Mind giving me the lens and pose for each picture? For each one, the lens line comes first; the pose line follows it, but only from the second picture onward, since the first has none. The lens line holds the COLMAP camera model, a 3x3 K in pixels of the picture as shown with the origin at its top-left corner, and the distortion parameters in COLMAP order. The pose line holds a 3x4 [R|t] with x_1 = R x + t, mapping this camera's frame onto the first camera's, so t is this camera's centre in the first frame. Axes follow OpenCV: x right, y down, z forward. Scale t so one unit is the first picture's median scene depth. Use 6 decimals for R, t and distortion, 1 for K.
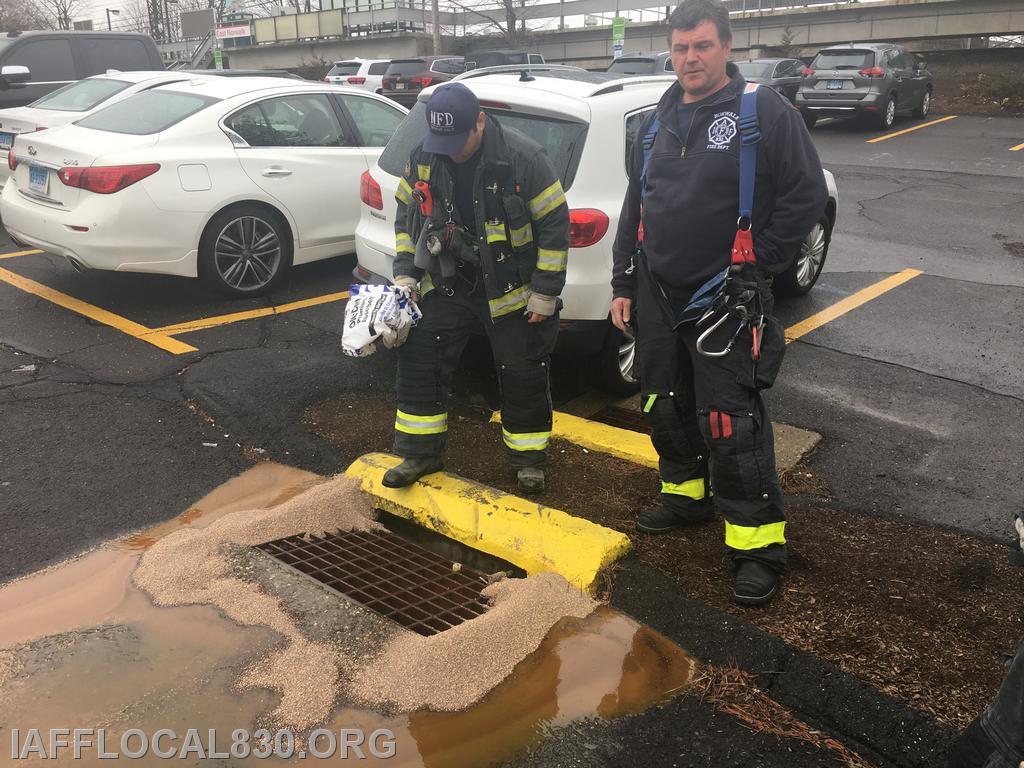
lens RADIAL K [[842.7, 0, 515.7], [0, 842.7, 386.3], [0, 0, 1]] dist [0.009903, -0.031131]
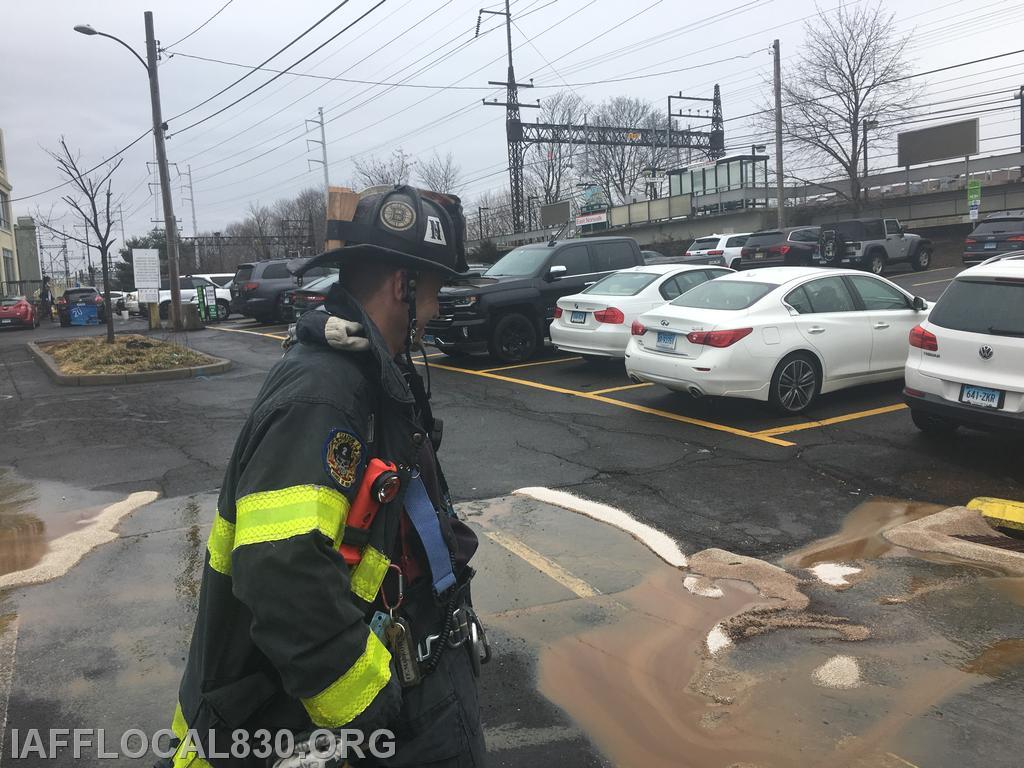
lens RADIAL K [[842.7, 0, 508.8], [0, 842.7, 385.0], [0, 0, 1]] dist [0.009903, -0.031131]
pose [[0.941531, -0.016188, -0.336538, -0.289681], [-0.046040, 0.983295, -0.176103, 0.119435], [0.333767, 0.181300, 0.925057, -0.505102]]
